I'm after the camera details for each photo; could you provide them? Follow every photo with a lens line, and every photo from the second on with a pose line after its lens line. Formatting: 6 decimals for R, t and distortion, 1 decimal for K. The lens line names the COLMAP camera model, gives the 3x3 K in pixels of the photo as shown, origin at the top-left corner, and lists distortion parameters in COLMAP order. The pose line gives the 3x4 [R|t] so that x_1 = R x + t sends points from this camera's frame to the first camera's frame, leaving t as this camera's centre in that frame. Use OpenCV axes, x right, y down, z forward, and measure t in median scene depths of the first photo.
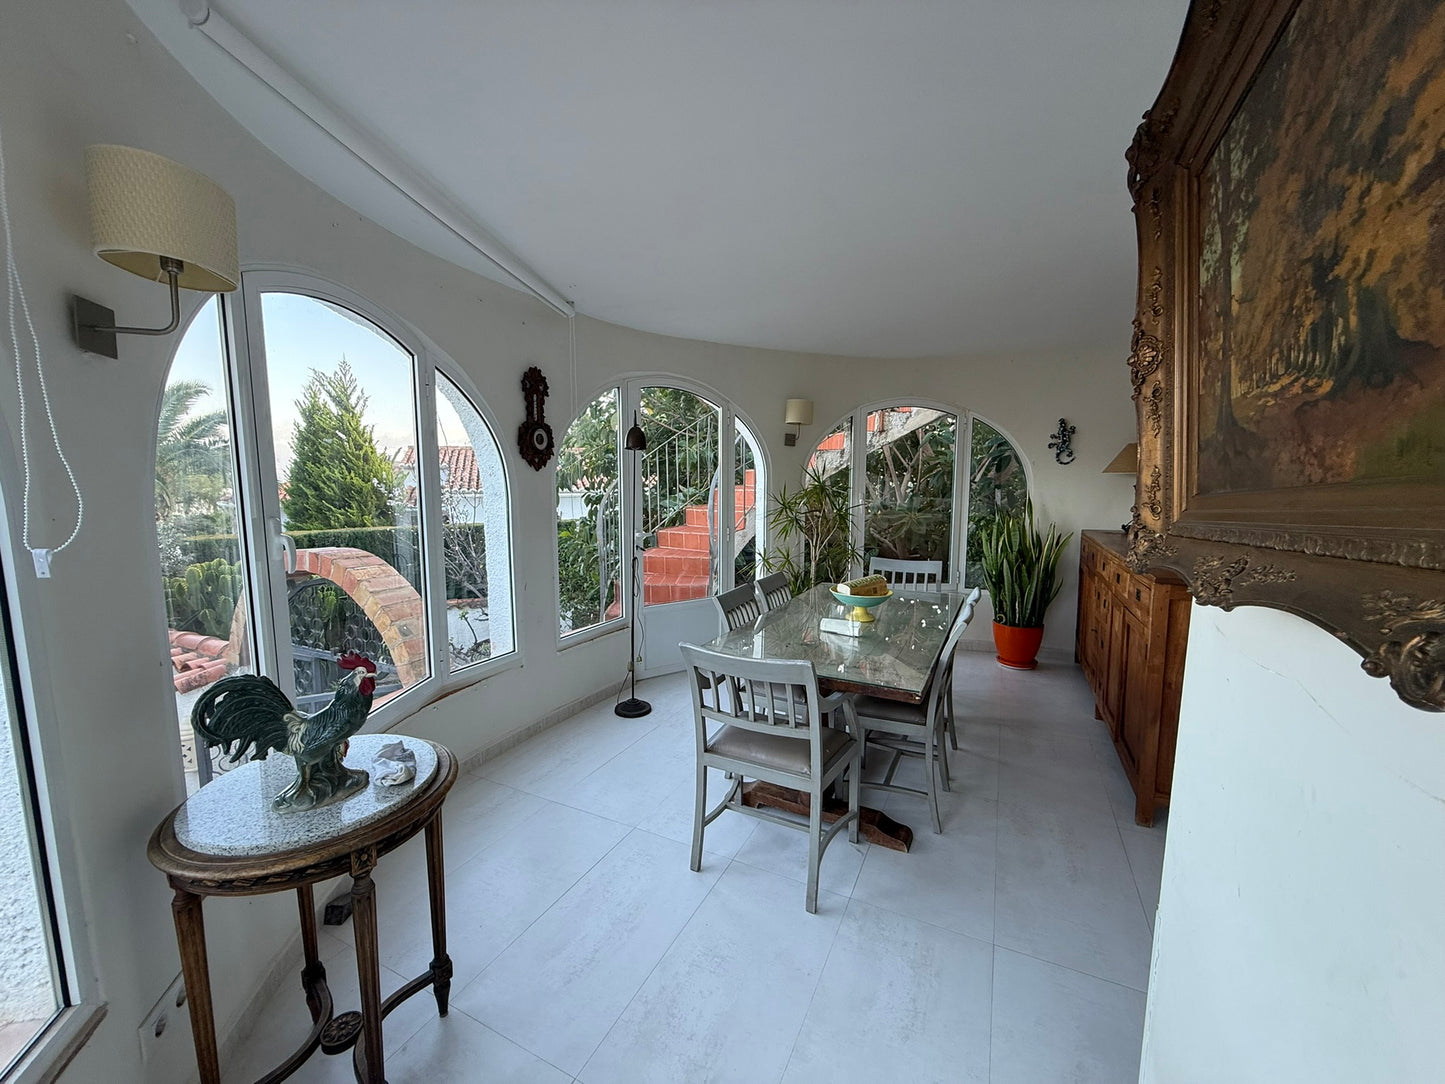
lens RADIAL K [[588.3, 0, 721.9], [0, 588.3, 542.0], [0, 0, 1]] dist [0.001329, 0.000000]
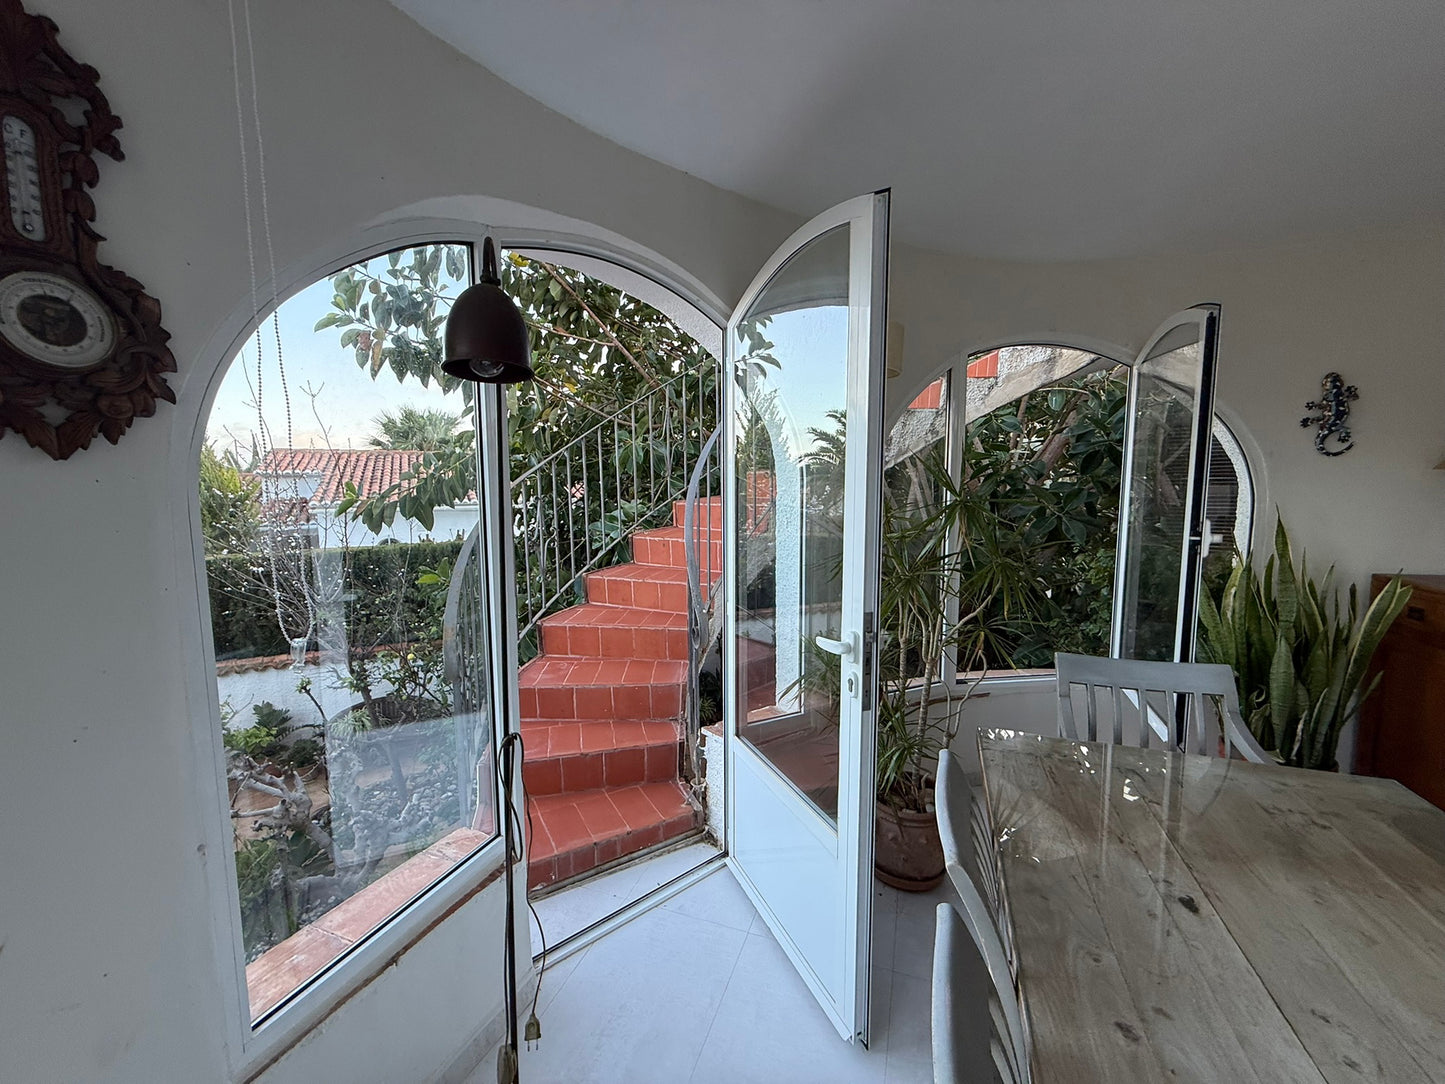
lens RADIAL K [[588.3, 0, 724.5], [0, 588.3, 547.1], [0, 0, 1]] dist [0.001329, 0.000000]
pose [[0.992688, -0.020130, 0.119015, -0.040670], [0.020934, 0.999766, -0.005505, -0.041906], [-0.118876, 0.007956, 0.992877, 0.393686]]
